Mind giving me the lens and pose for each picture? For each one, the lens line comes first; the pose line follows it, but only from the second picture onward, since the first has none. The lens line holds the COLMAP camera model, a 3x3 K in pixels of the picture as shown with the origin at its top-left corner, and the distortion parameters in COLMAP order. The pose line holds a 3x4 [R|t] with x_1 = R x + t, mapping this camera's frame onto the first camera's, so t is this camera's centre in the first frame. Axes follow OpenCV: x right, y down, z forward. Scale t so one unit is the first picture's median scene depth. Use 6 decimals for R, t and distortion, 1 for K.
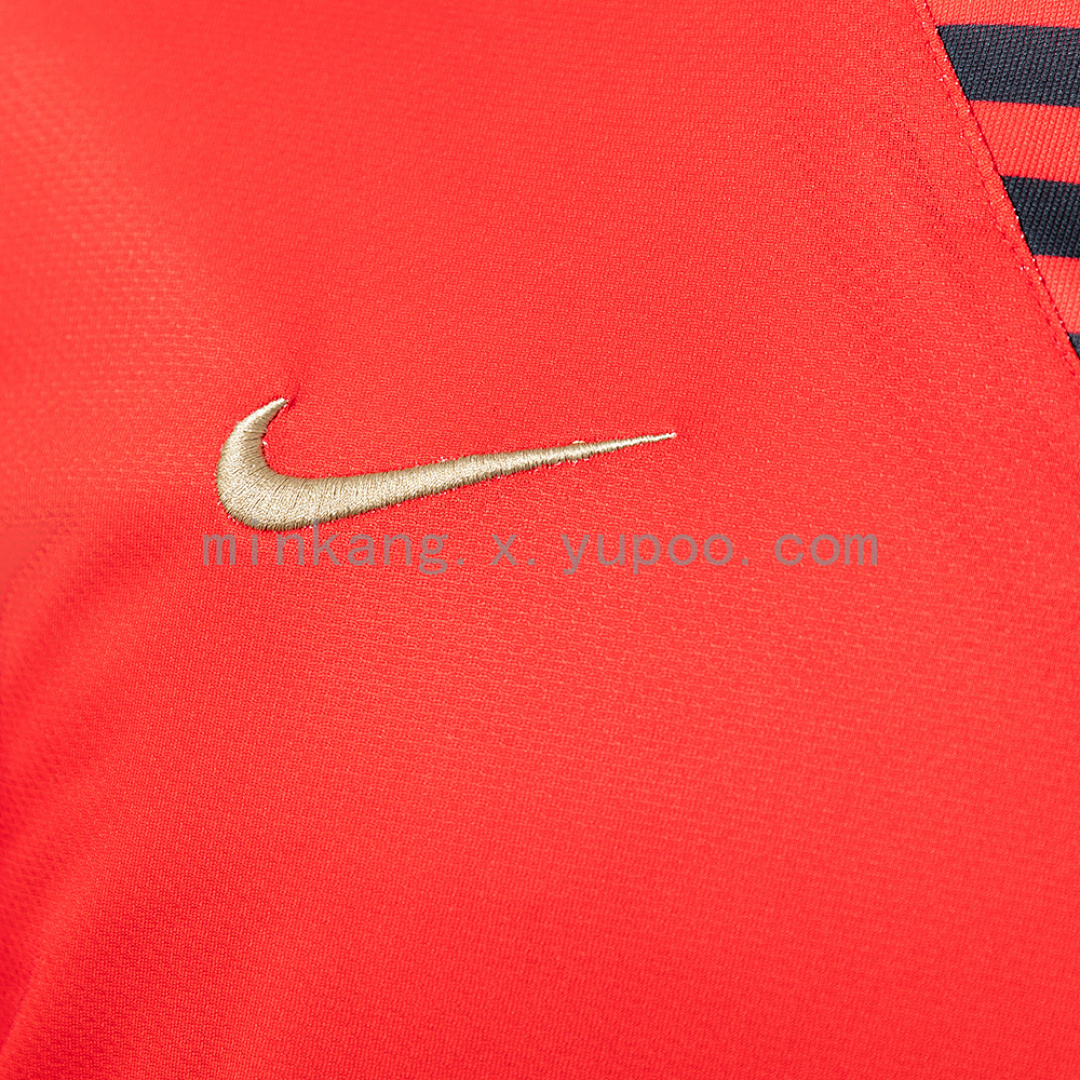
lens RADIAL K [[2915.7, 0, 540.0], [0, 2915.7, 540.0], [0, 0, 1]] dist [0.088209, -0.650560]
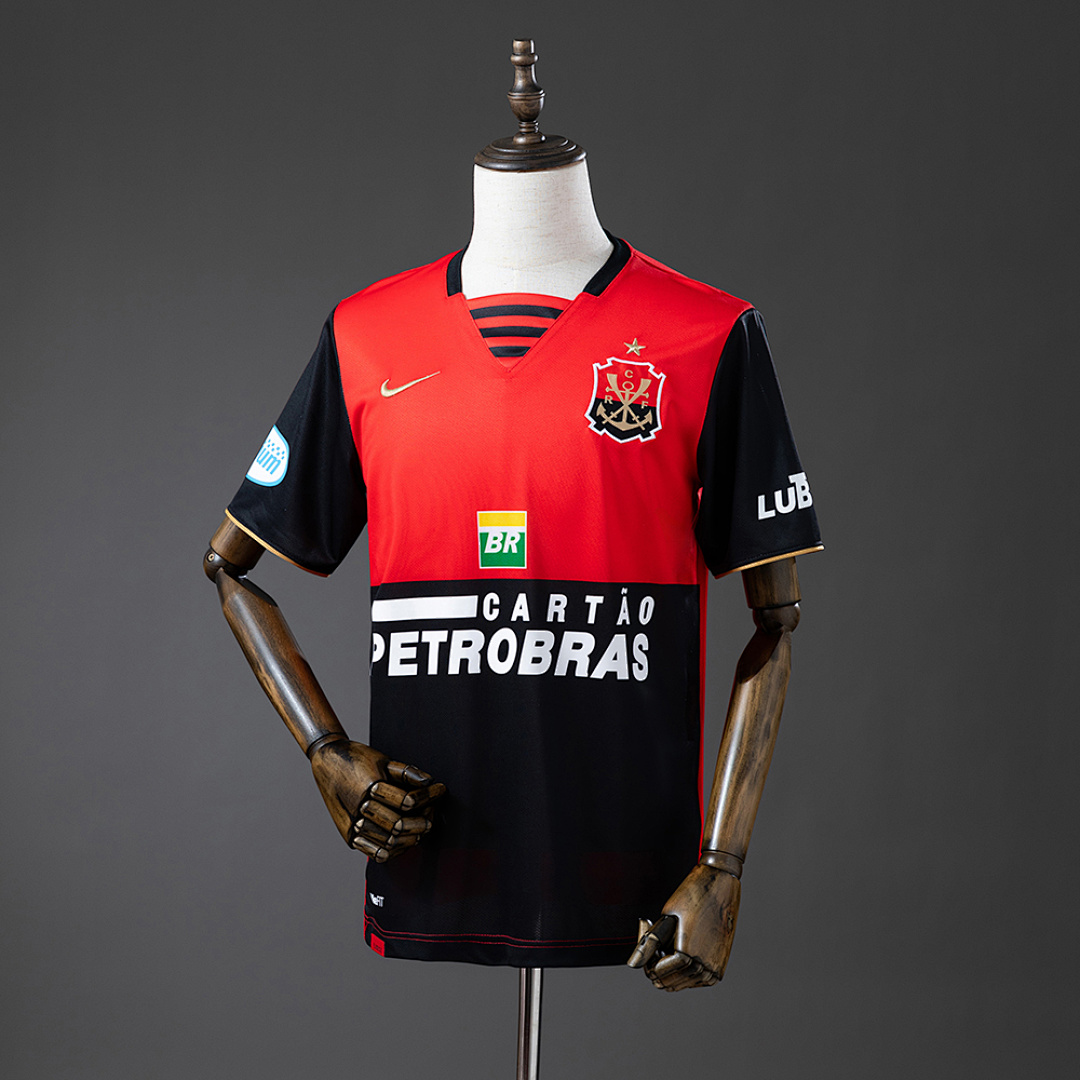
lens RADIAL K [[2915.7, 0, 540.0], [0, 2915.7, 540.0], [0, 0, 1]] dist [0.088209, -0.650560]
pose [[0.966355, -0.192133, -0.171008, 1.422429], [0.168733, 0.975333, -0.142317, 1.420242], [0.194134, 0.108673, 0.974937, -5.878135]]
